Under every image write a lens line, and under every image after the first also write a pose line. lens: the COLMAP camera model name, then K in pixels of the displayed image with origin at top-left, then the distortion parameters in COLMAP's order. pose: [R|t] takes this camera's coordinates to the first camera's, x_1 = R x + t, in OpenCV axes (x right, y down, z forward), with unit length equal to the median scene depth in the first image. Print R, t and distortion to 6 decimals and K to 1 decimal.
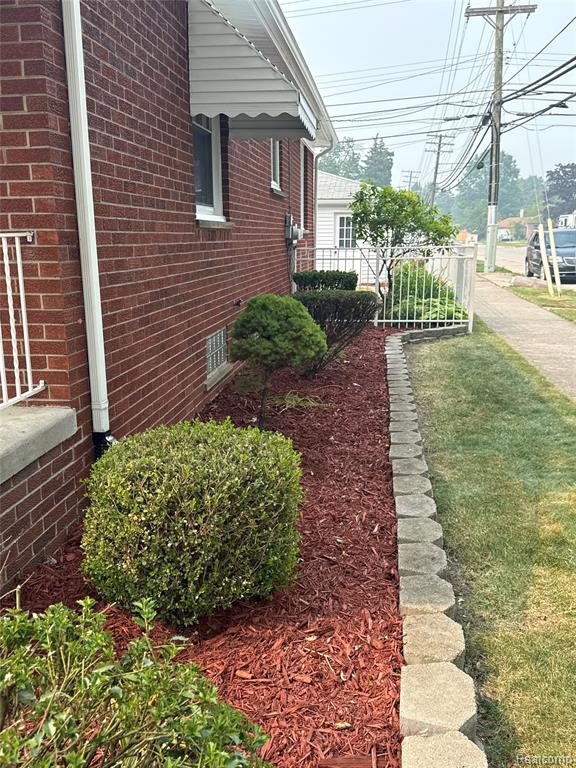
lens RADIAL K [[729.1, 0, 285.7], [0, 729.1, 389.6], [0, 0, 1]] dist [0.109006, 0.000000]
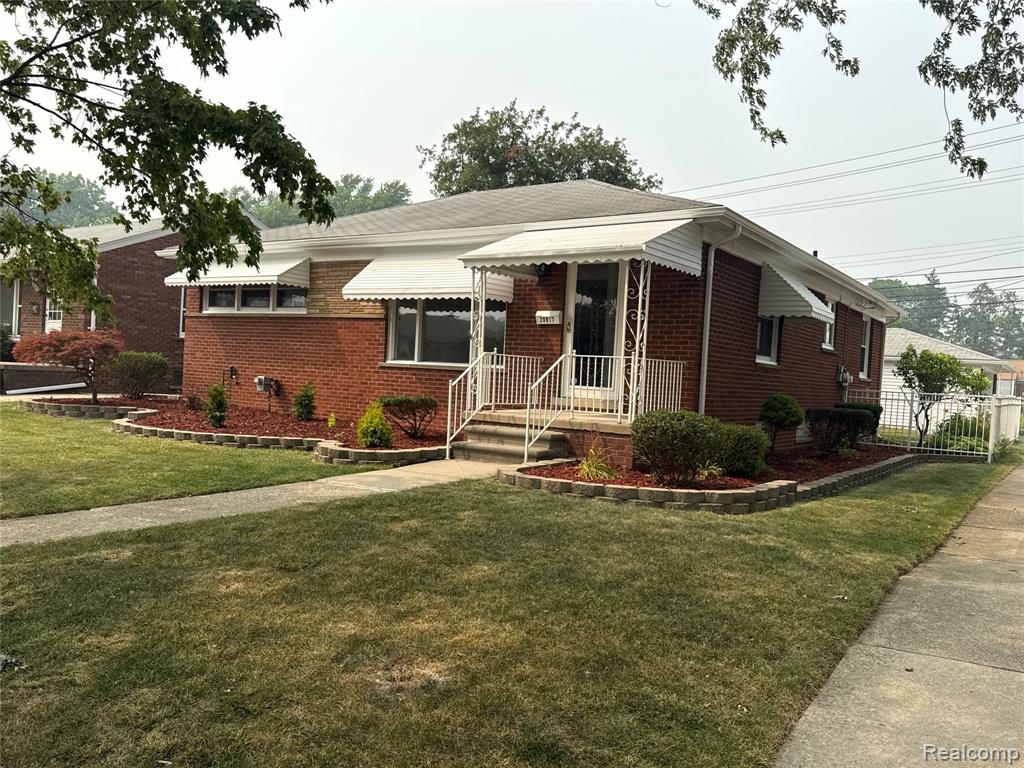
lens RADIAL K [[775.4, 0, 507.1], [0, 775.4, 385.2], [0, 0, 1]] dist [0.005725, -0.004231]
pose [[0.878669, 0.062136, -0.473370, 0.320532], [-0.157303, 0.973811, -0.164160, 0.318534], [0.450772, 0.218704, 0.865432, -1.266448]]
